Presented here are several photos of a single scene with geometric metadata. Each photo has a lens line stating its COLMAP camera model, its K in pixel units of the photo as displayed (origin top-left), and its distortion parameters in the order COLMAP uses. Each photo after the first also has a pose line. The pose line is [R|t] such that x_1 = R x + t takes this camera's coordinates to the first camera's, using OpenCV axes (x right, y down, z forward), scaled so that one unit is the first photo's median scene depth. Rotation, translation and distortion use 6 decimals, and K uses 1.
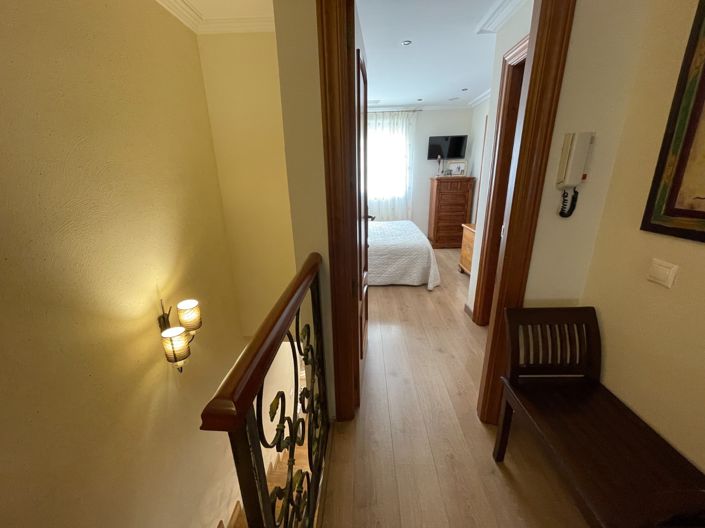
lens RADIAL K [[284.4, 0, 353.4], [0, 284.4, 265.3], [0, 0, 1]] dist [-0.000644, 0.000324]
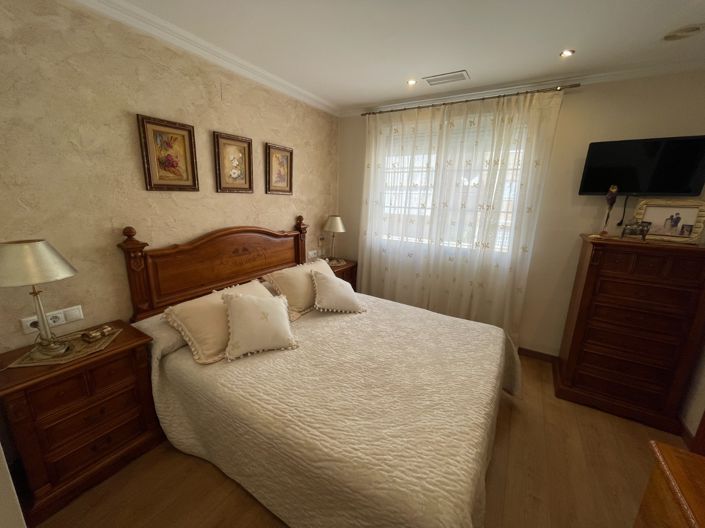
lens RADIAL K [[284.4, 0, 347.6], [0, 284.4, 262.5], [0, 0, 1]] dist [-0.000644, 0.000324]
pose [[0.867978, 0.160382, -0.469992, 0.178923], [-0.195787, 0.980273, -0.027066, -0.190734], [0.456380, 0.115511, 0.882256, 0.471481]]
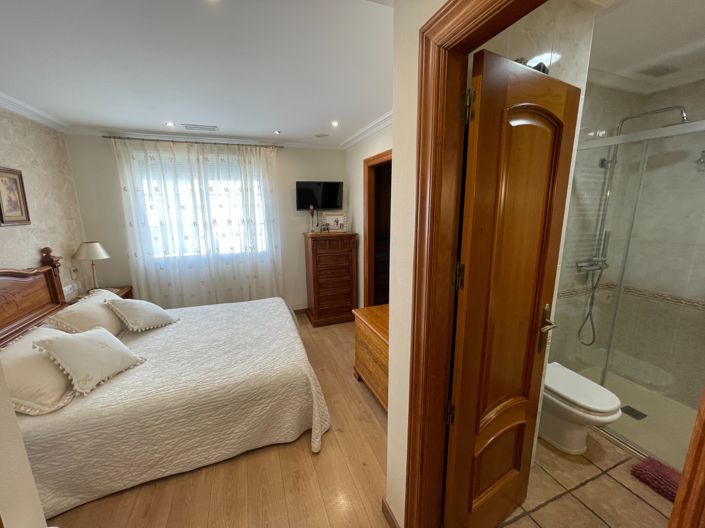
lens RADIAL K [[284.4, 0, 354.0], [0, 284.4, 263.0], [0, 0, 1]] dist [-0.000644, 0.000324]
pose [[0.916404, -0.064615, 0.395006, 0.094521], [0.108521, 0.990028, -0.089817, -0.152278], [-0.385263, 0.125175, 0.914278, 0.274389]]
